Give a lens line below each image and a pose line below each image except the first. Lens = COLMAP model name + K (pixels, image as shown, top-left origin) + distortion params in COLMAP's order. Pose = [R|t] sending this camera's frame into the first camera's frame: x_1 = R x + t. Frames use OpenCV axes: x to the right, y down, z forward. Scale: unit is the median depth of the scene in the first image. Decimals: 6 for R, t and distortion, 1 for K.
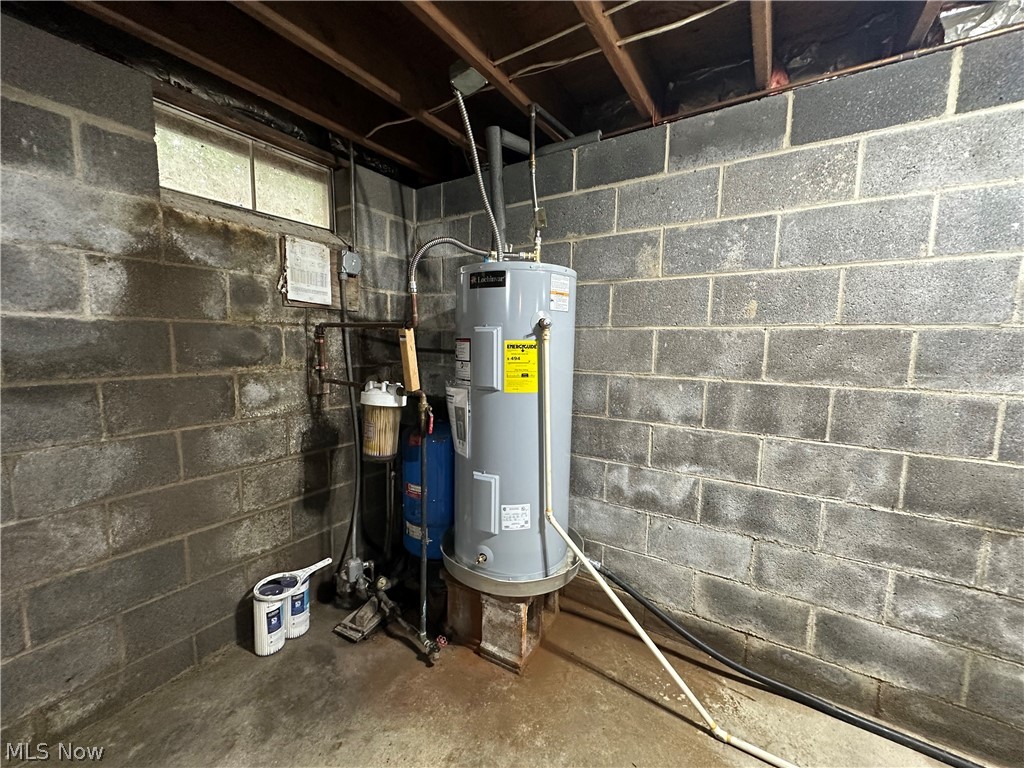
lens RADIAL K [[408.0, 0, 512.0], [0, 408.0, 384.0], [0, 0, 1]] dist [-0.001230, 0.000116]
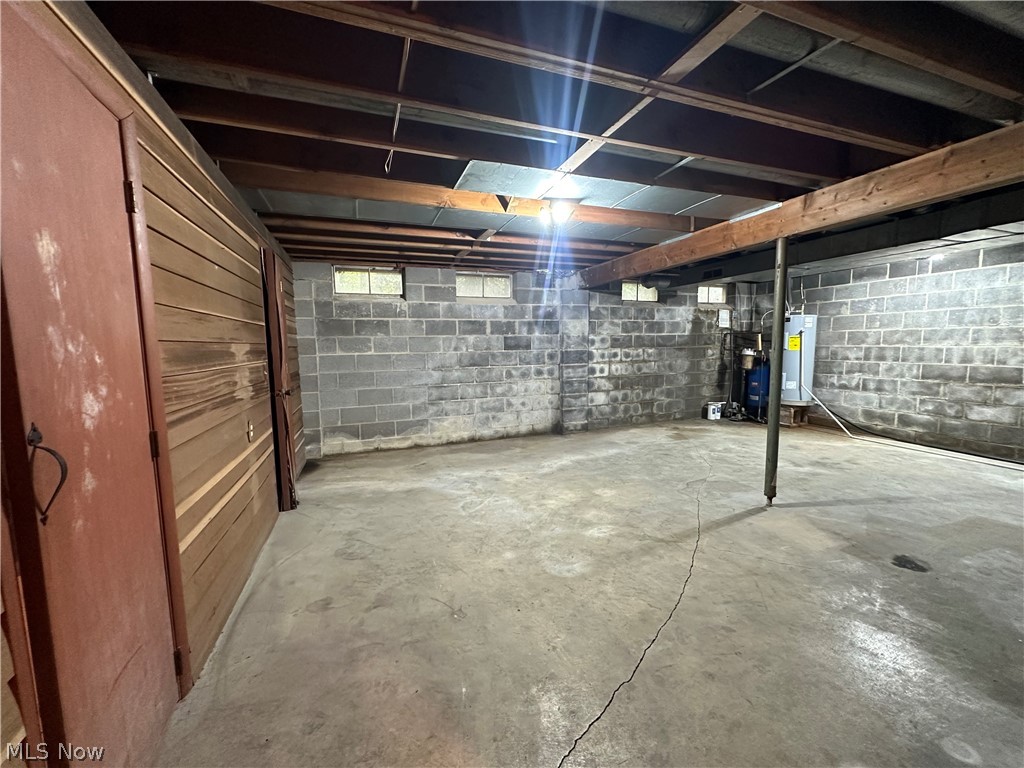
lens RADIAL K [[408.0, 0, 512.0], [0, 408.0, 384.0], [0, 0, 1]] dist [-0.001230, 0.000116]
pose [[0.797594, 0.036557, -0.602086, 0.212449], [-0.039476, 0.999185, 0.008373, 0.385557], [0.601902, 0.017090, 0.798387, -3.369171]]
